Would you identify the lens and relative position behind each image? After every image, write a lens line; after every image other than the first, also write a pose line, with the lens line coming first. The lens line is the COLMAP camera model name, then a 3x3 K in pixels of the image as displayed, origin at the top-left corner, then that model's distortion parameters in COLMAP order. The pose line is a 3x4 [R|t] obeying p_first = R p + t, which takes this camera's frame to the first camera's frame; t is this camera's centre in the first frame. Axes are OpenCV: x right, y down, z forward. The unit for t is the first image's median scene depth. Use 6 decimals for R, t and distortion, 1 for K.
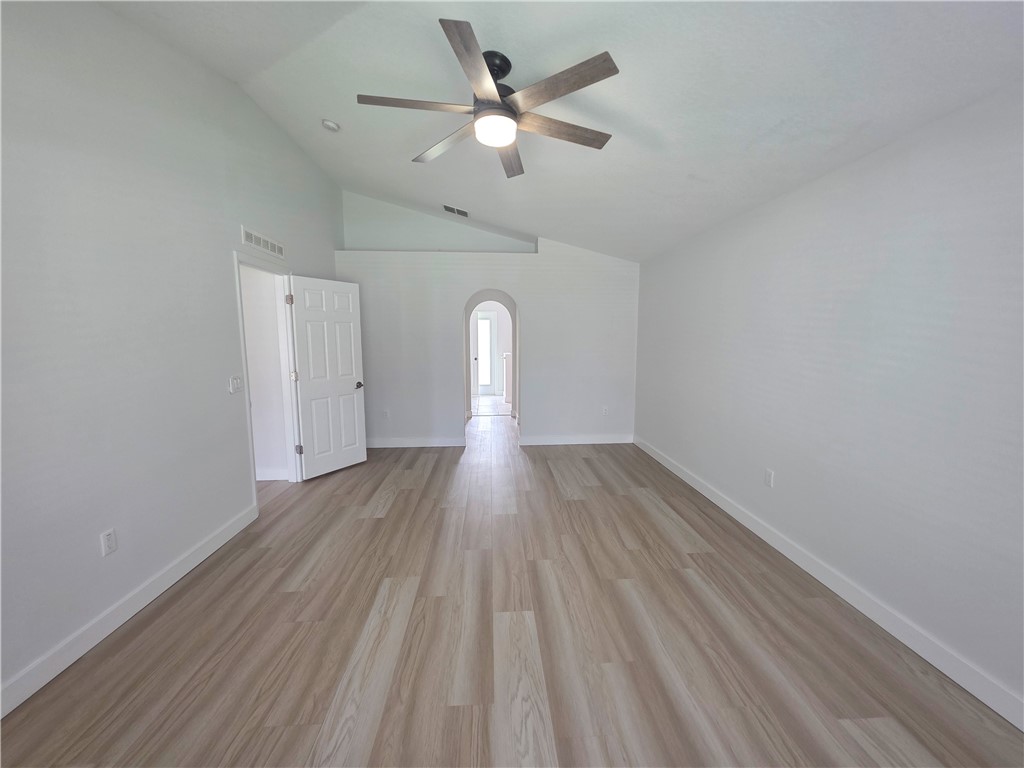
lens RADIAL K [[407.6, 0, 515.6], [0, 407.6, 382.9], [0, 0, 1]] dist [0.001560, -0.000053]
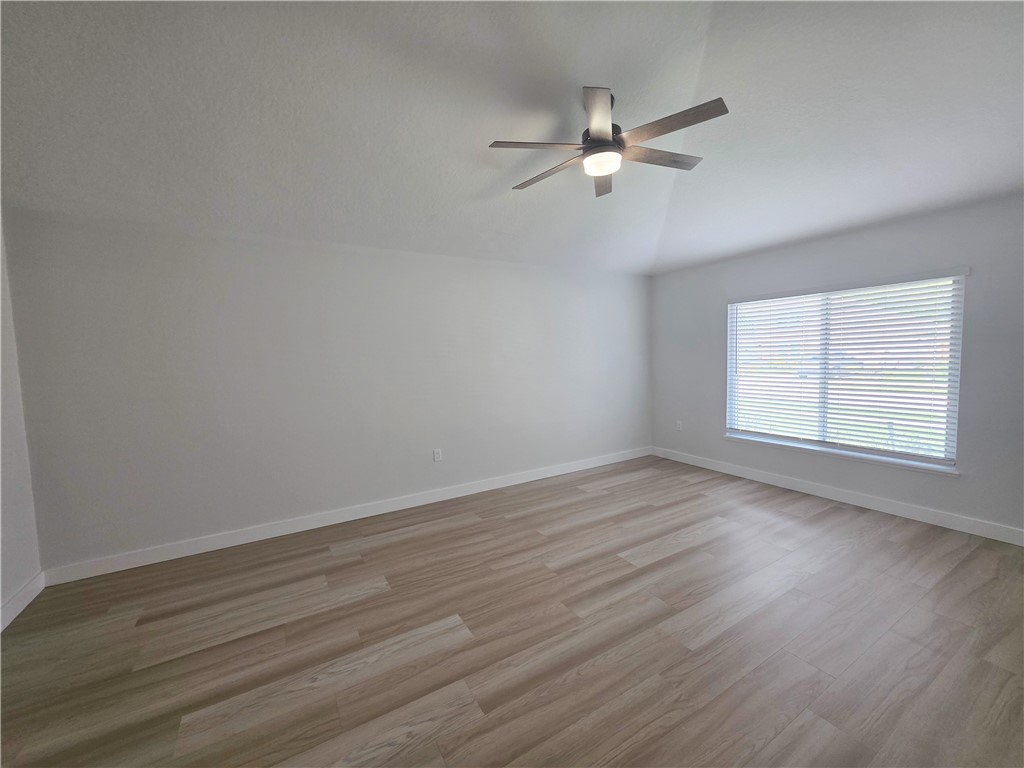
lens RADIAL K [[407.6, 0, 515.6], [0, 407.6, 382.9], [0, 0, 1]] dist [0.001560, -0.000053]
pose [[-0.461256, -0.046237, 0.886061, -0.749981], [0.126861, 0.984944, 0.117437, -0.144632], [-0.878151, 0.166575, -0.448446, 1.409618]]
